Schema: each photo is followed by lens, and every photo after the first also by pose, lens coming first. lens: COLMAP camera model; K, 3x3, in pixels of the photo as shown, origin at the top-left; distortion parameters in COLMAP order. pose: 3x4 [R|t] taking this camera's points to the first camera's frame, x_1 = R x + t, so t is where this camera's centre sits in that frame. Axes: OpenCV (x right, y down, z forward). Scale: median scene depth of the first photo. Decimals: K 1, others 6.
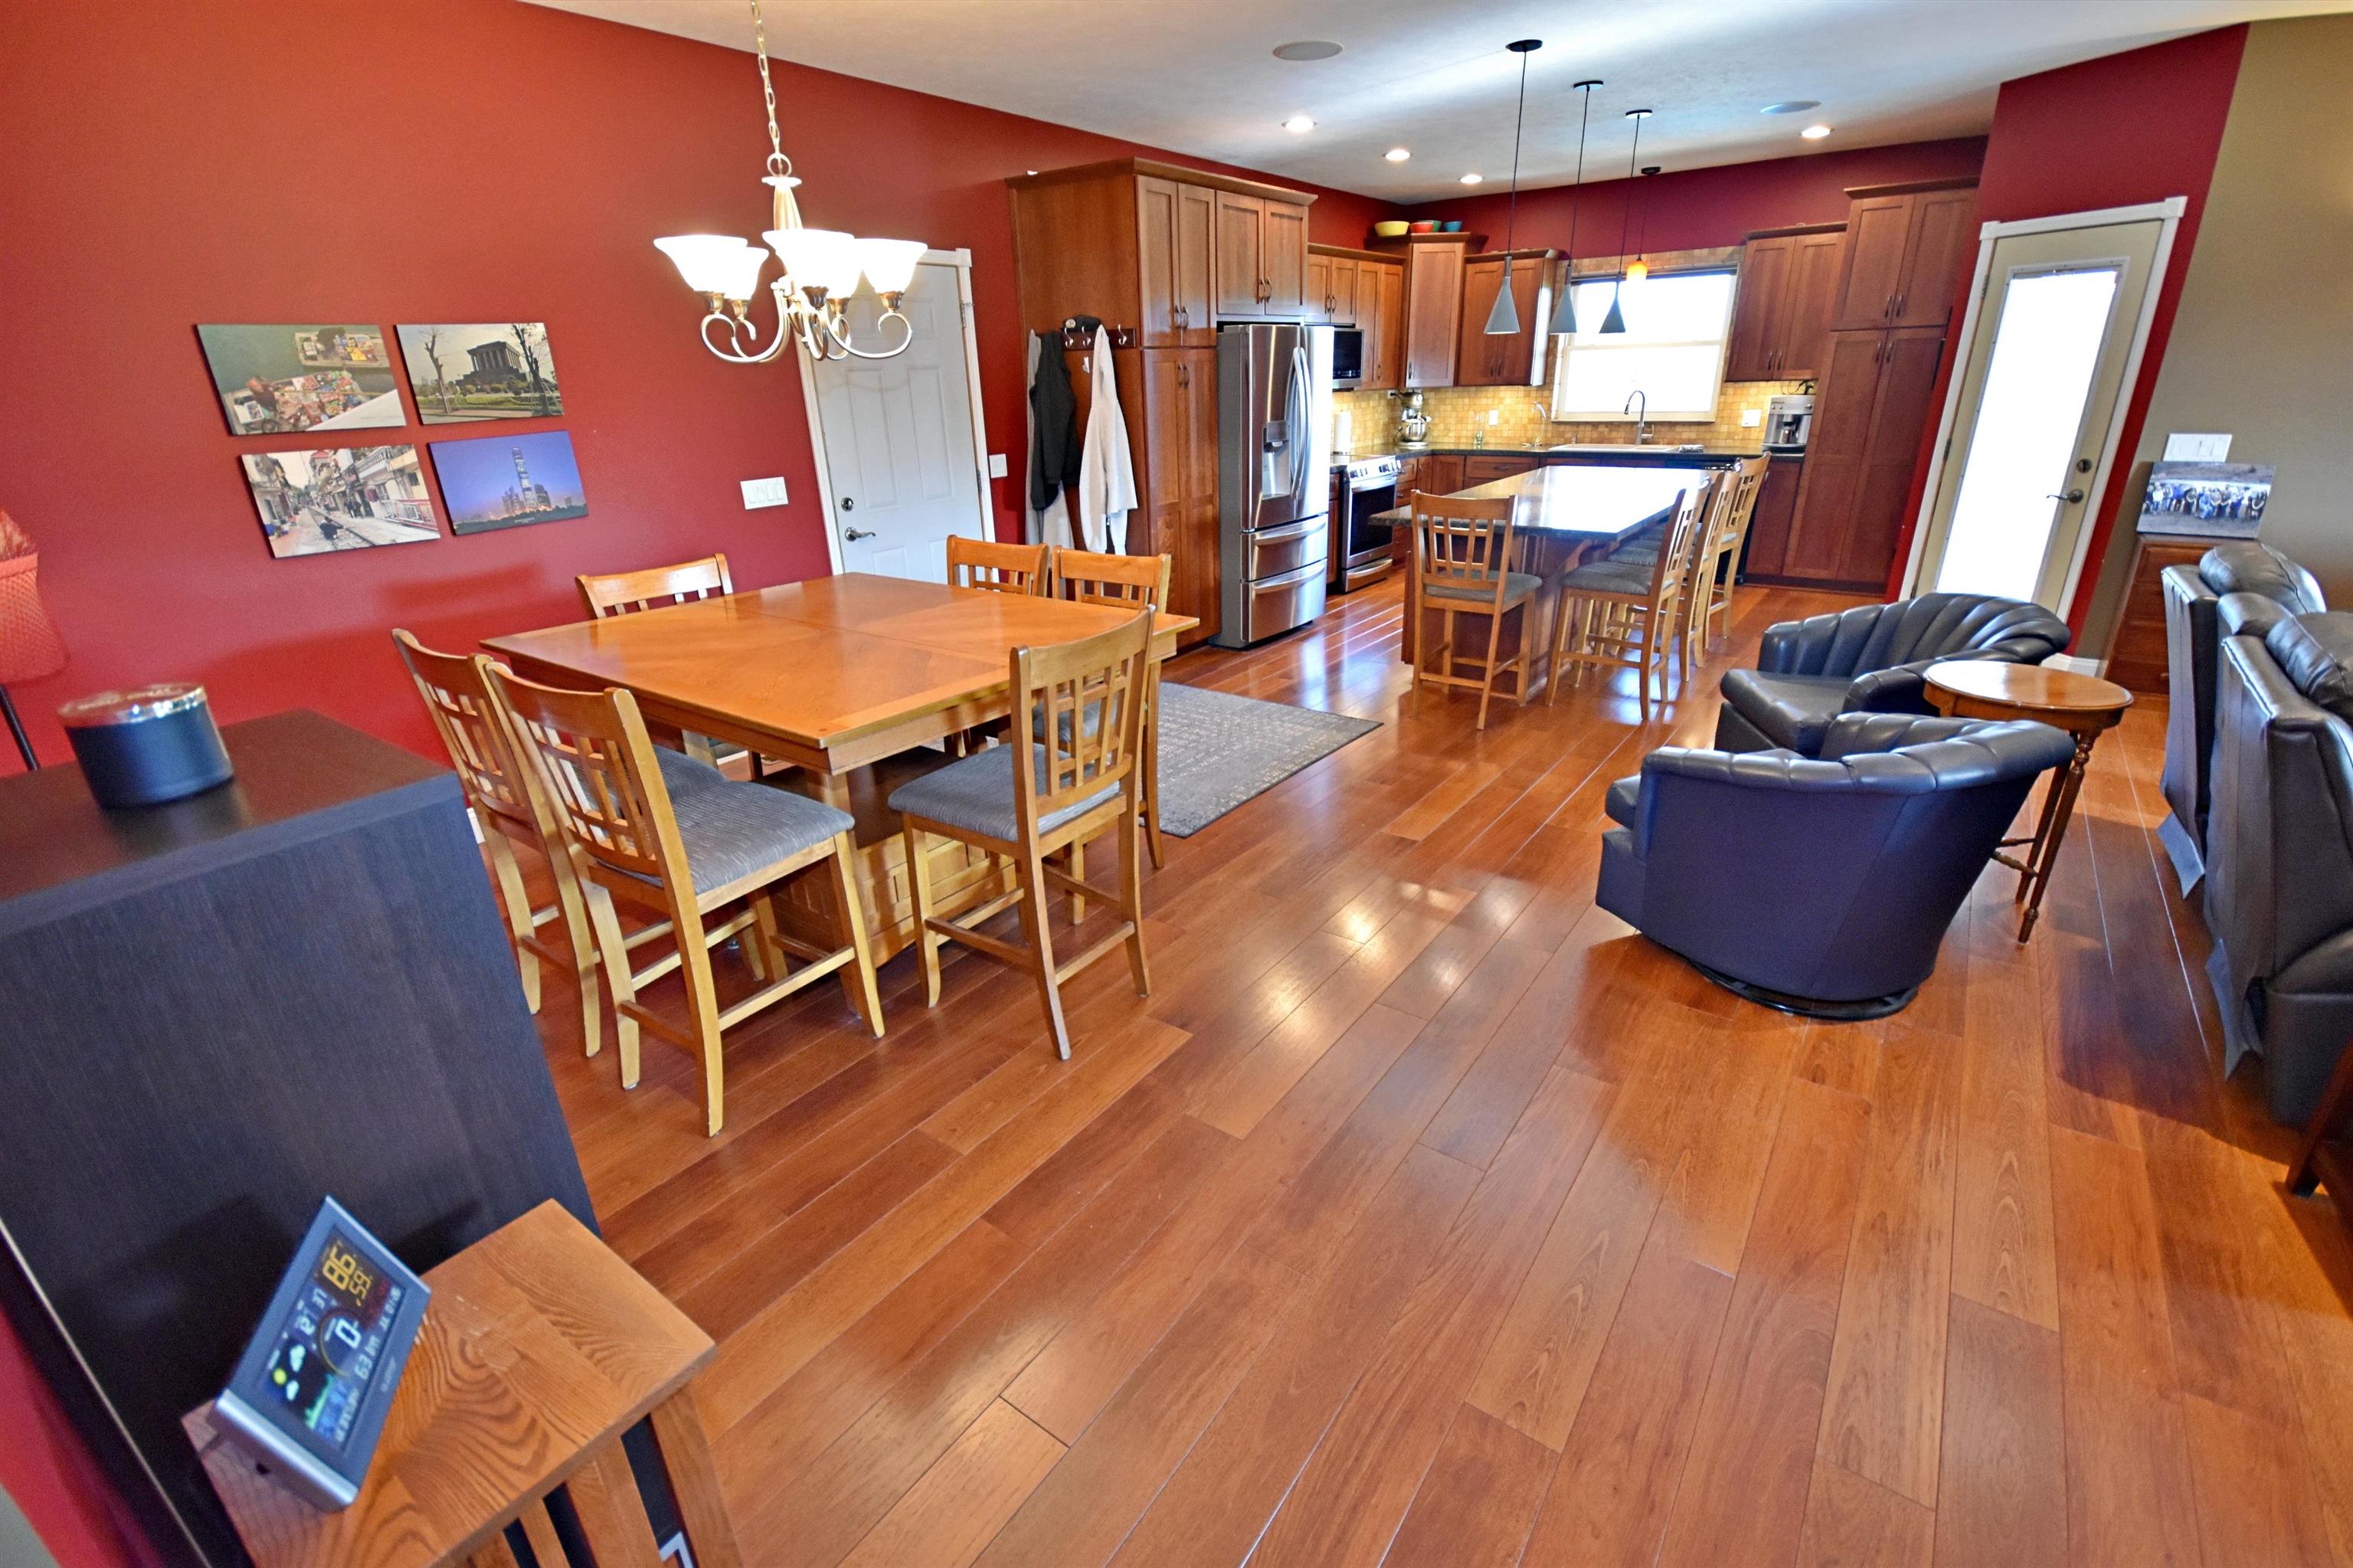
lens RADIAL K [[1029.9, 0, 1179.9], [0, 1029.9, 795.3], [0, 0, 1]] dist [0.014126, -0.013525]
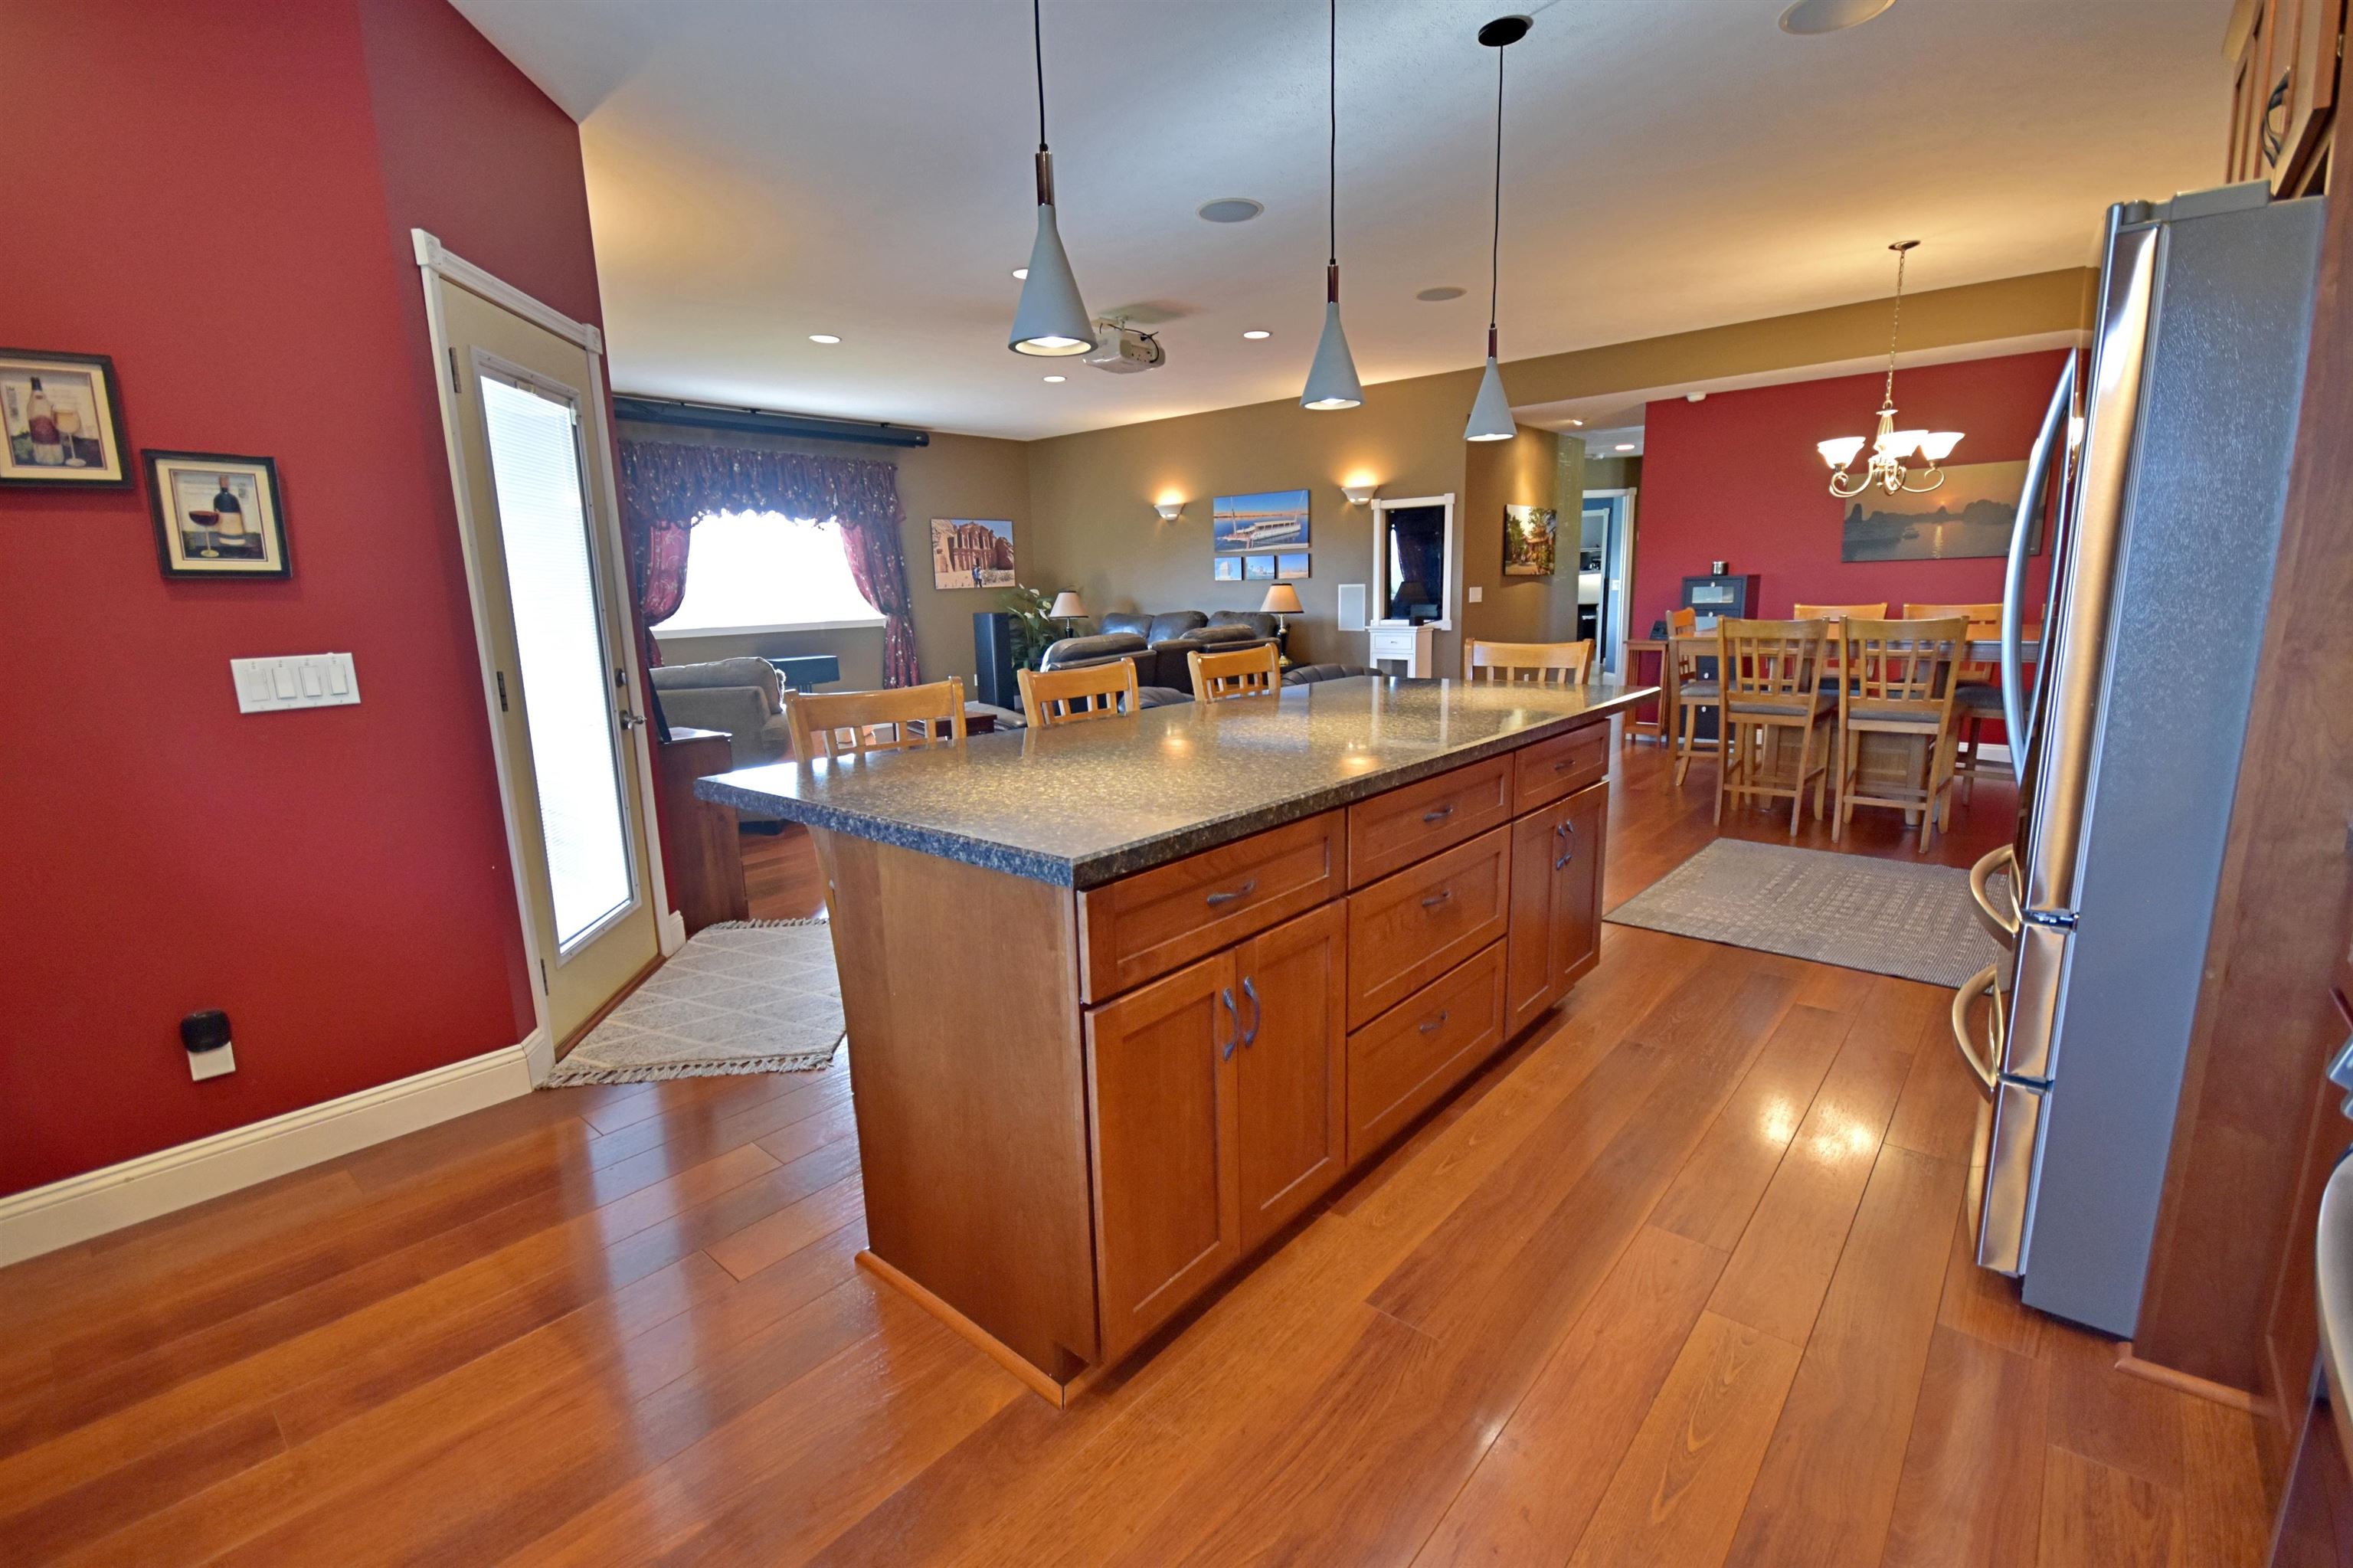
lens RADIAL K [[1029.9, 0, 1174.8], [0, 1029.9, 790.5], [0, 0, 1]] dist [0.014126, -0.013525]
pose [[-0.994845, 0.038888, 0.093652, 0.446724], [0.084335, 0.830122, 0.551167, -0.623196], [-0.056309, 0.556224, -0.829122, 1.638241]]
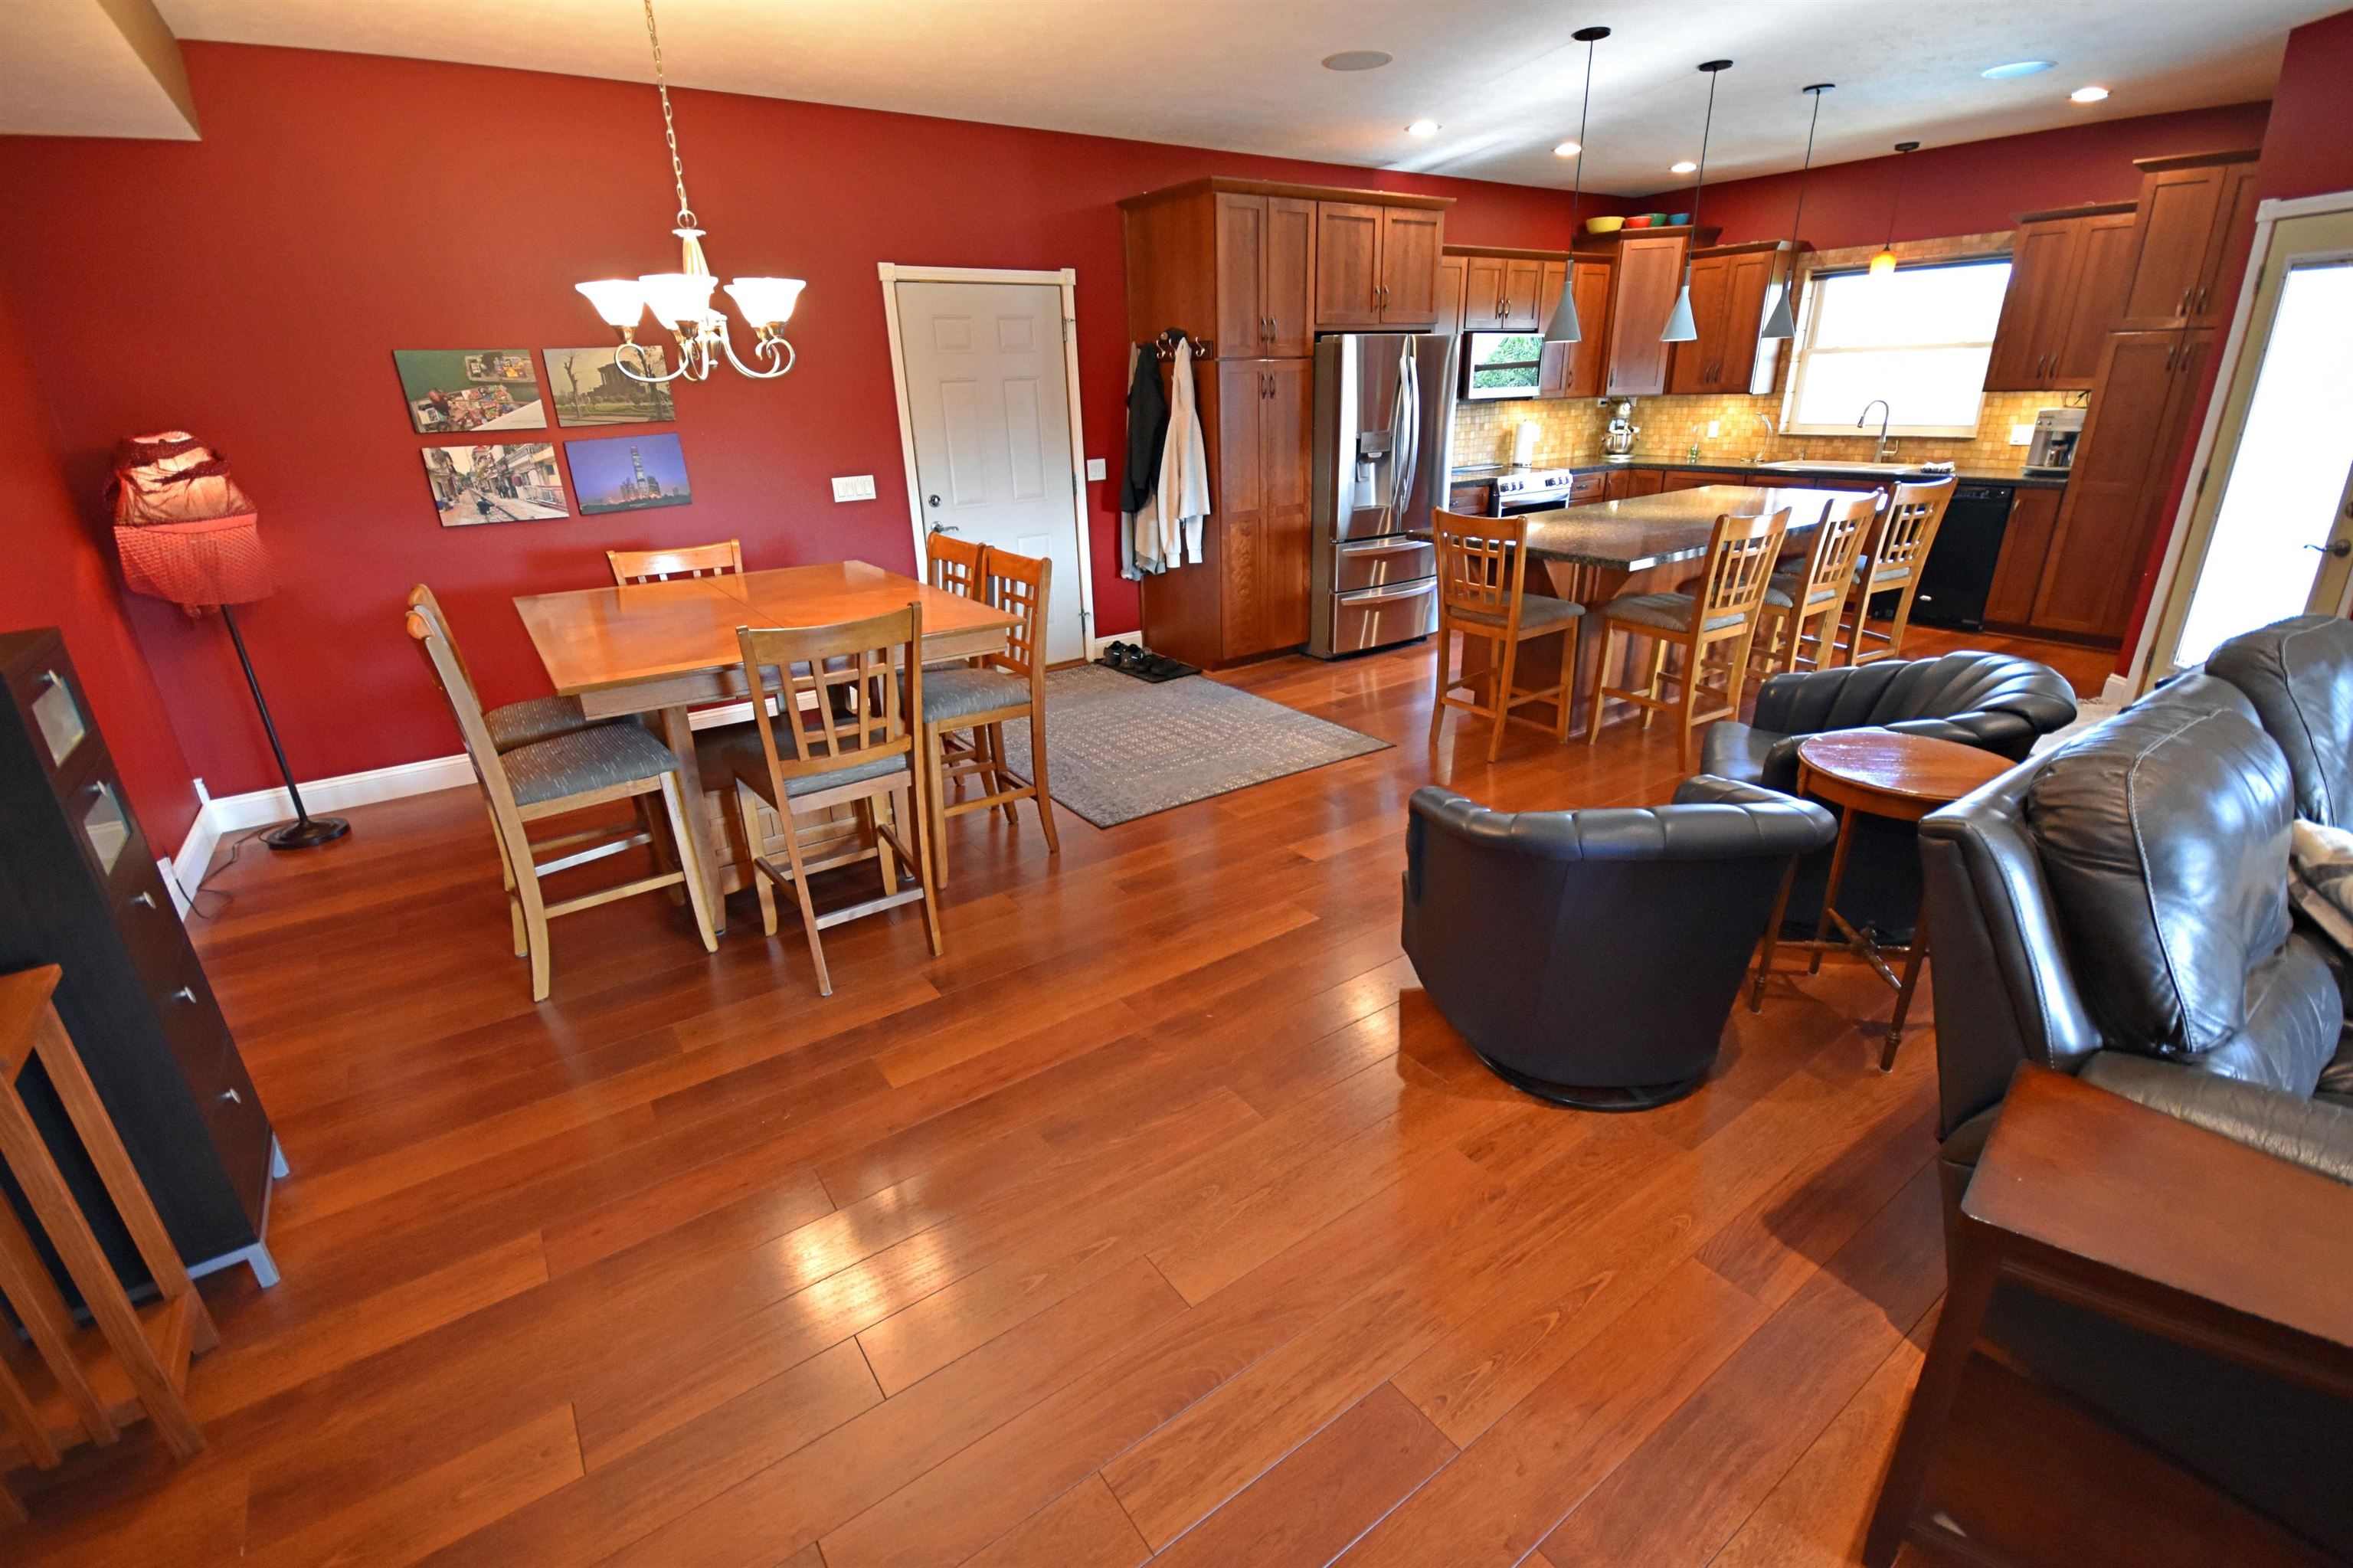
lens RADIAL K [[1029.9, 0, 1178.4], [0, 1029.9, 794.6], [0, 0, 1]] dist [0.014126, -0.013525]
pose [[0.947520, 0.118665, -0.296858, 0.300079], [-0.119213, 0.992734, 0.016325, -0.015162], [0.296638, 0.019921, 0.954782, 0.014804]]
